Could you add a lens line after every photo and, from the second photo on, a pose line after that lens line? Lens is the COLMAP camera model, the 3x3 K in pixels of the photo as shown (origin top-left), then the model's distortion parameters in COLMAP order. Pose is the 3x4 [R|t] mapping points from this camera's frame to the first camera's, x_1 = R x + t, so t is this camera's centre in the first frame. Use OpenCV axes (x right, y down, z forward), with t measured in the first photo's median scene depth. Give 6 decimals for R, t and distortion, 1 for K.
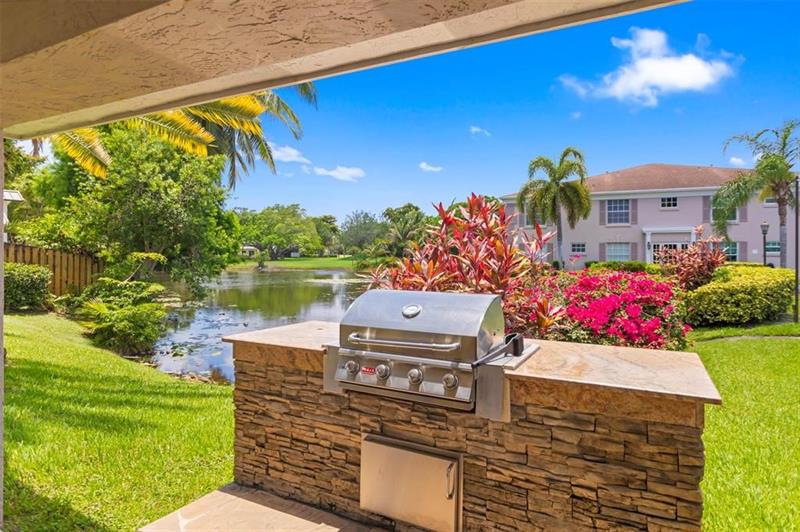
lens RADIAL K [[469.9, 0, 400.0], [0, 469.9, 266.0], [0, 0, 1]] dist [-0.001874, -0.000314]
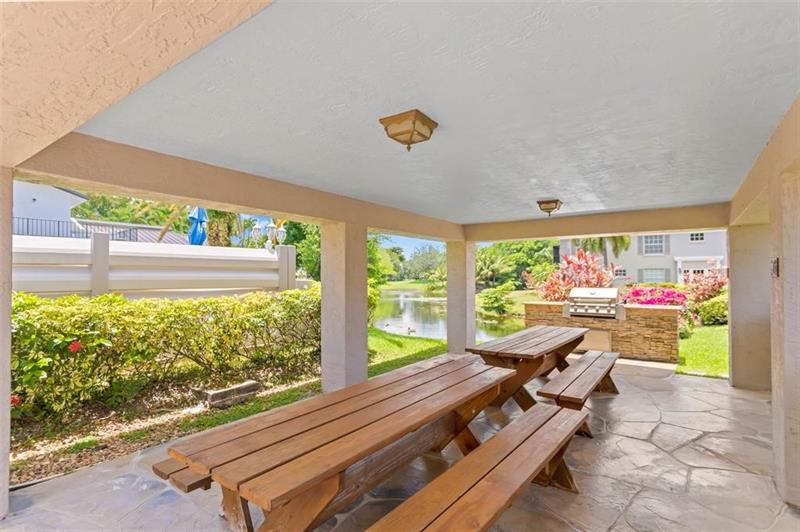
lens RADIAL K [[387.7, 0, 397.7], [0, 387.7, 276.1], [0, 0, 1]] dist [0.002254, 0.000316]
pose [[0.988953, -0.001386, -0.148220, -0.081501], [-0.003093, 0.999546, -0.029983, 0.005227], [0.148194, 0.030111, 0.988500, -0.173838]]
